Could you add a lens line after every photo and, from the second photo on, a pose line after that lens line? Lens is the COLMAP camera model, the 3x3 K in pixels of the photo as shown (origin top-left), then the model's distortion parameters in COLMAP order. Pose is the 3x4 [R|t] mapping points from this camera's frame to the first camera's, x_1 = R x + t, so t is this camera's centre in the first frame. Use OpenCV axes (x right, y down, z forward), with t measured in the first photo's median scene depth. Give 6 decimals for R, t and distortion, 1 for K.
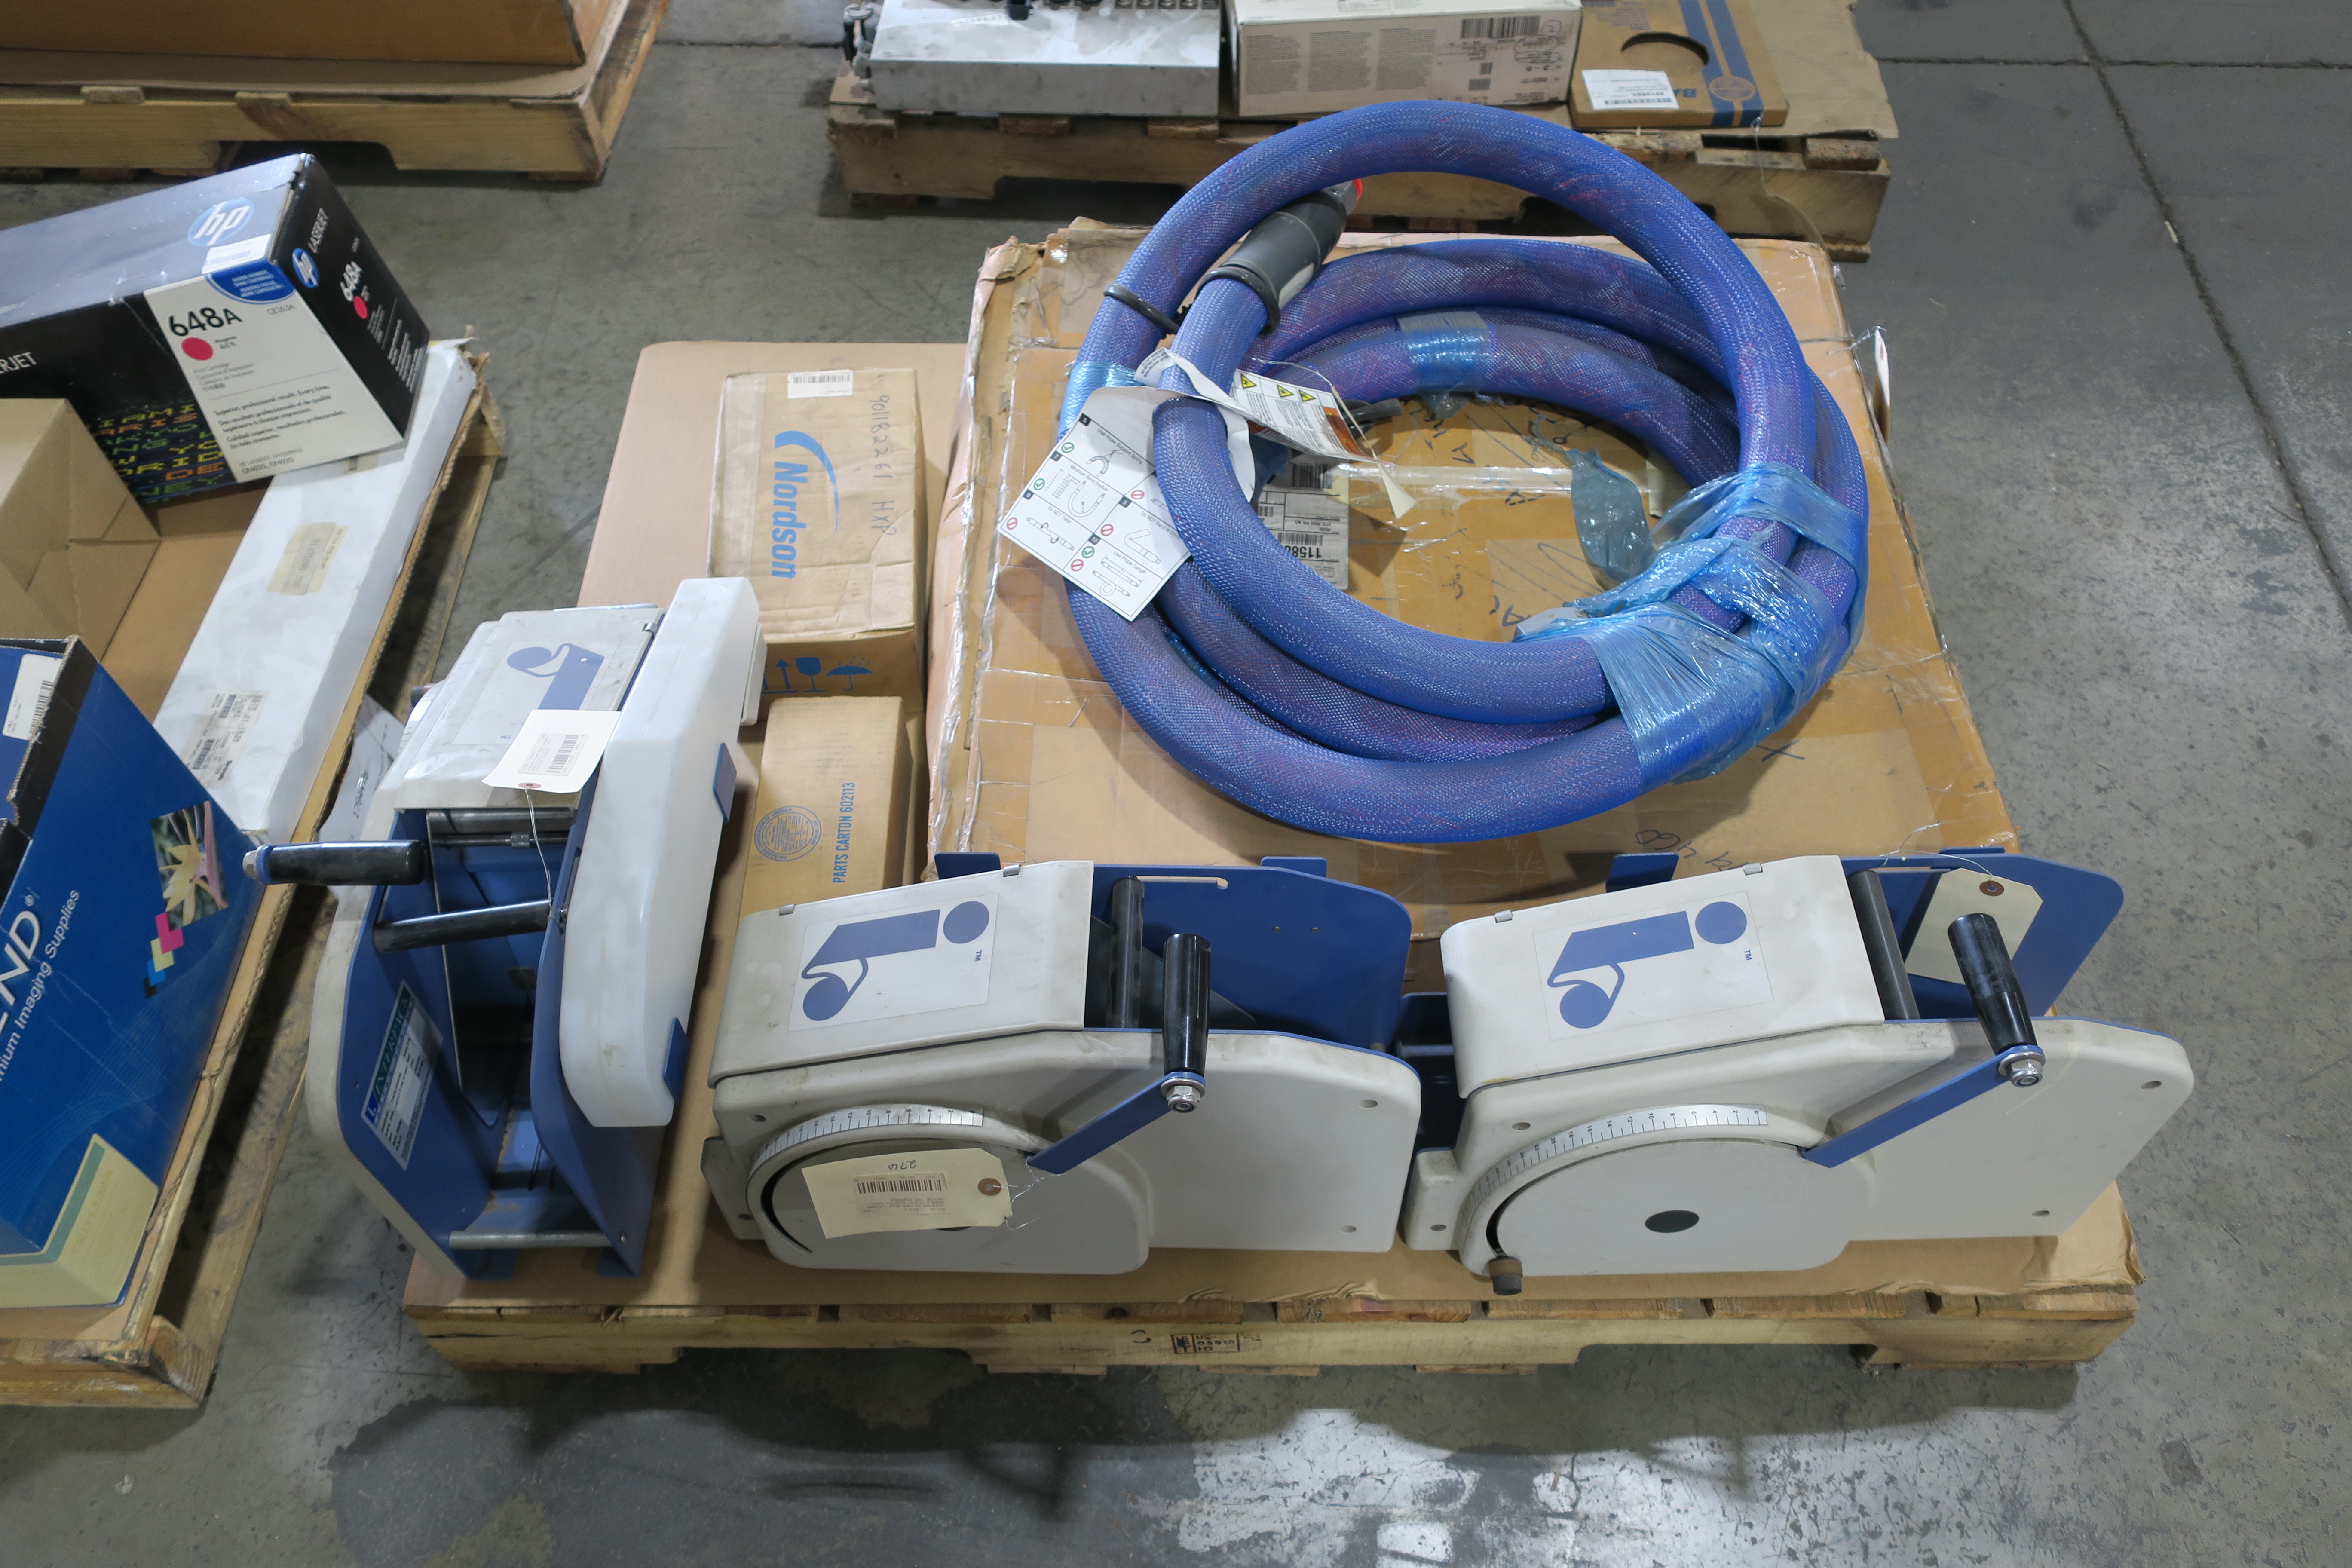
lens RADIAL K [[1848.6, 0, 1180.8], [0, 1848.6, 784.8], [0, 0, 1]] dist [-0.011450, 0.013962]
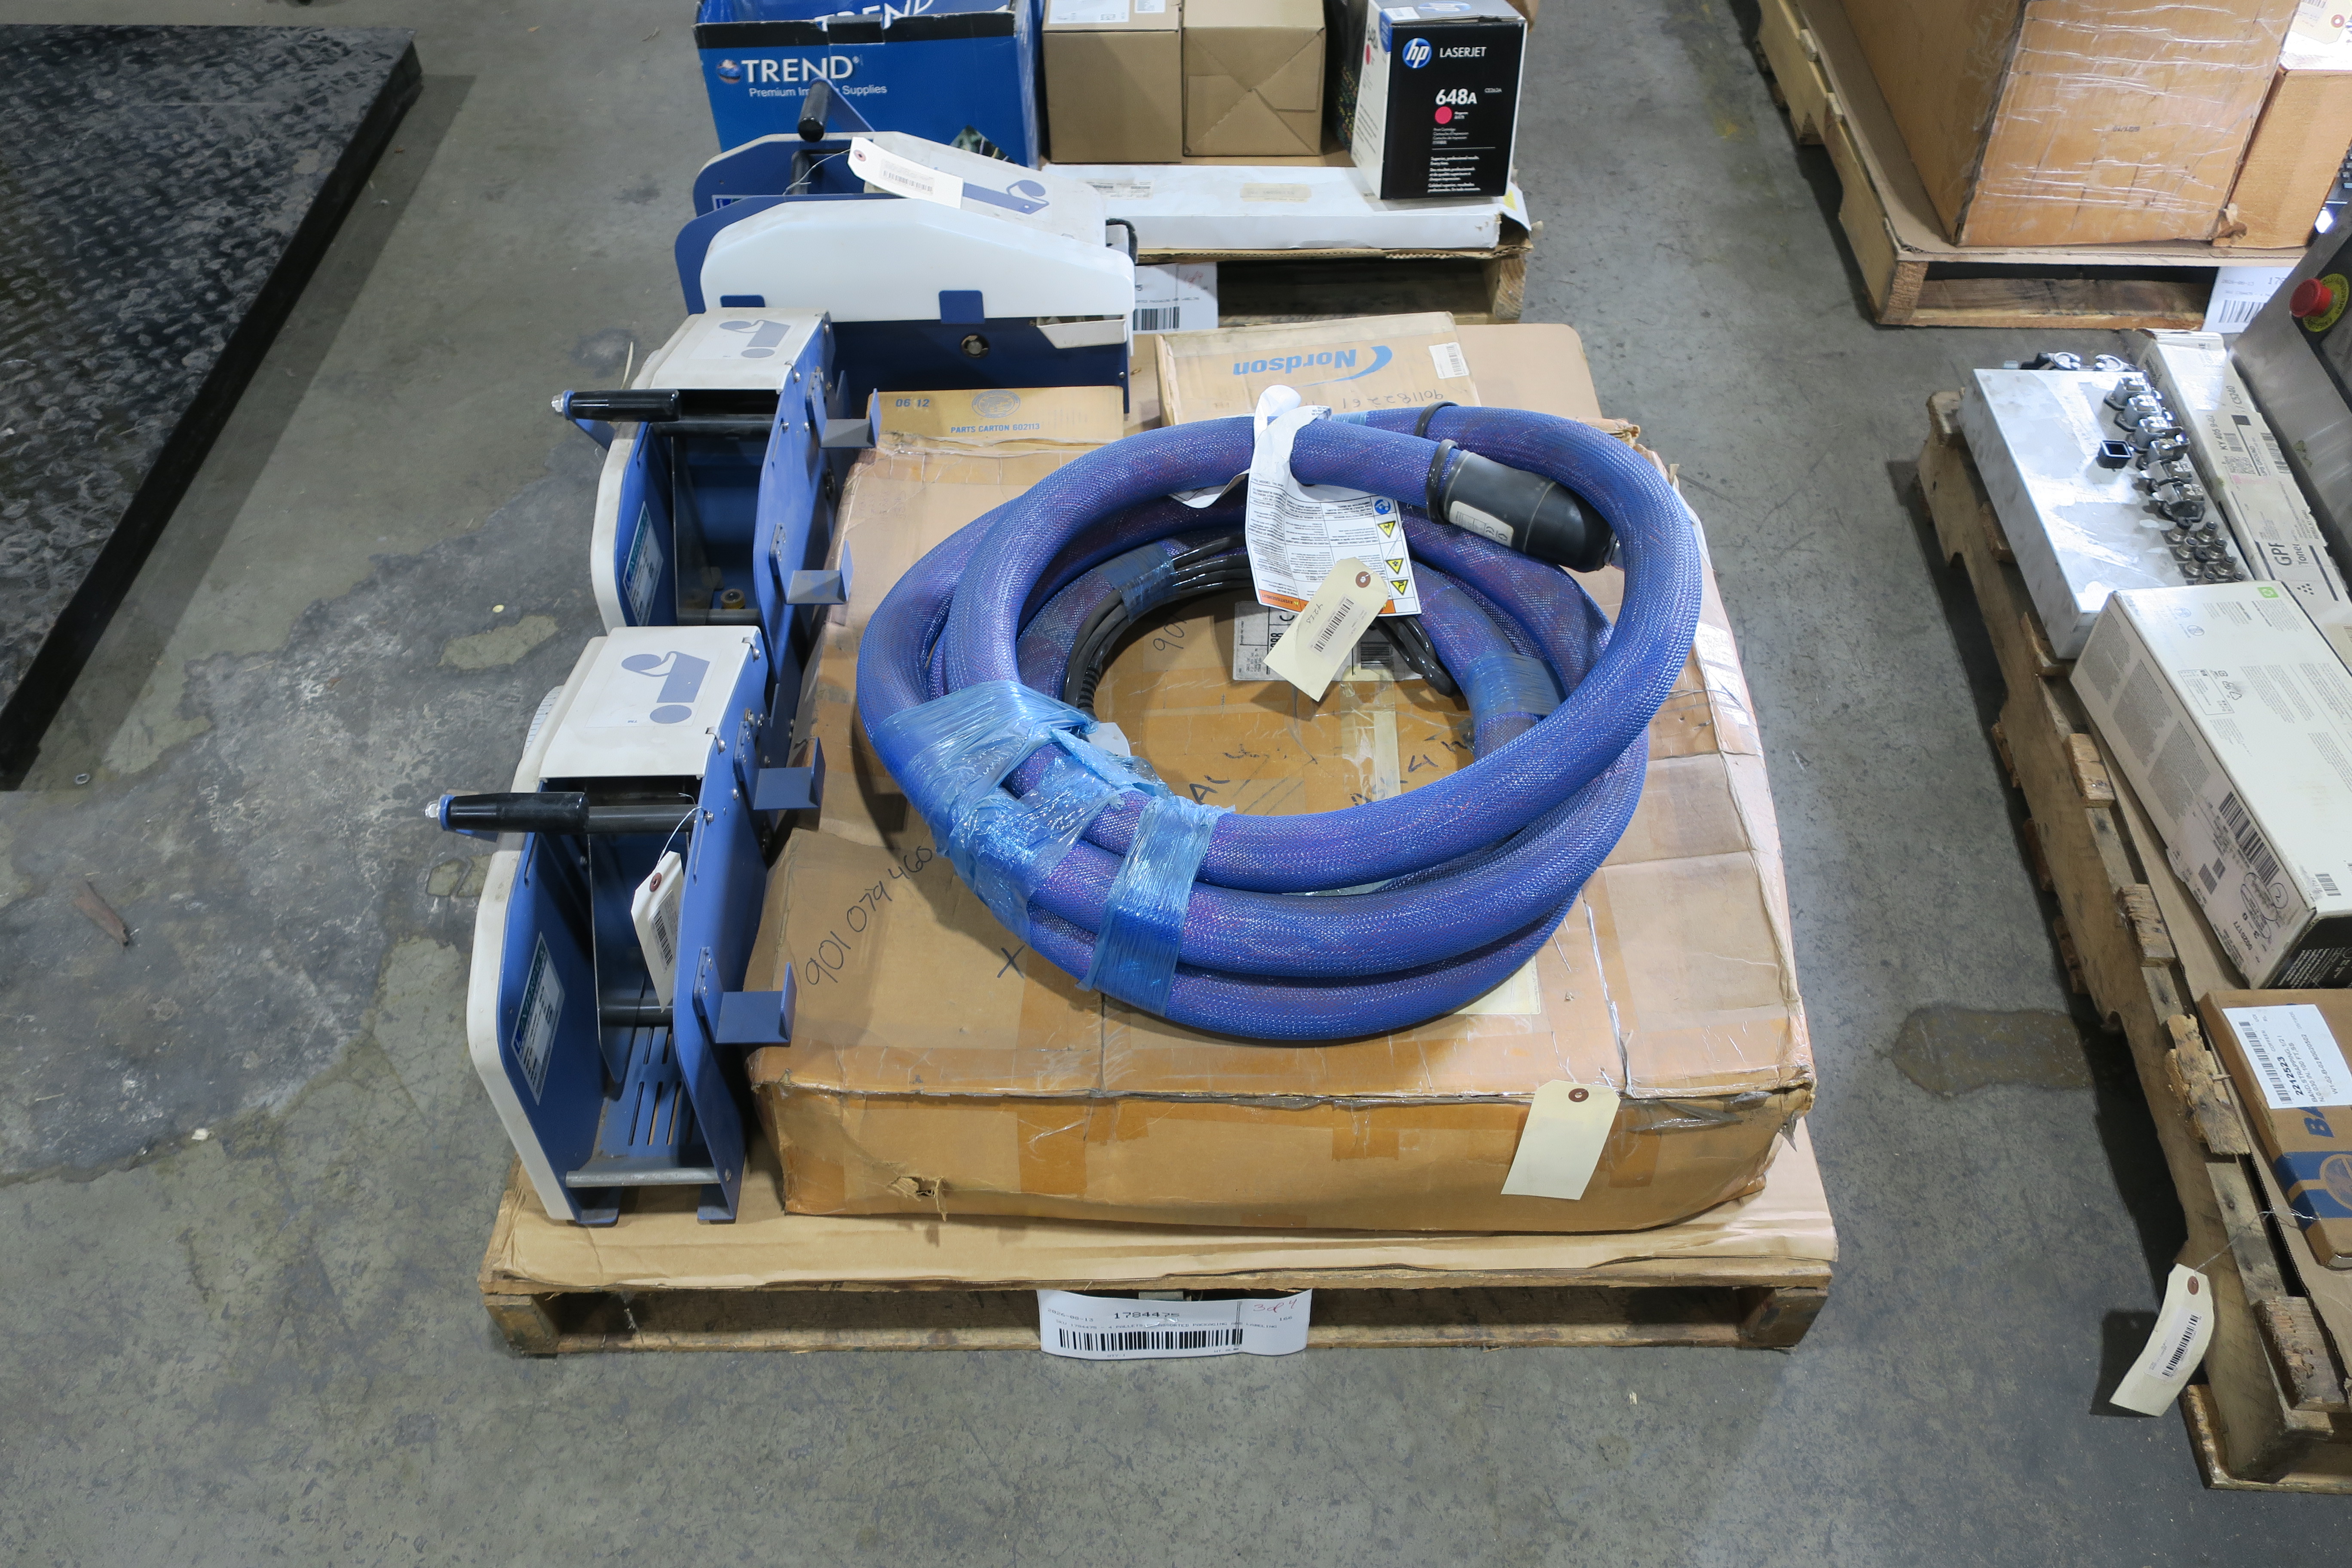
lens RADIAL K [[1848.6, 0, 1172.6], [0, 1848.6, 781.3], [0, 0, 1]] dist [-0.011450, 0.013962]
pose [[0.010816, 0.742119, -0.670180, 0.633606], [-0.795098, 0.412818, 0.444298, -0.395061], [0.606385, 0.528053, 0.594523, 0.276612]]
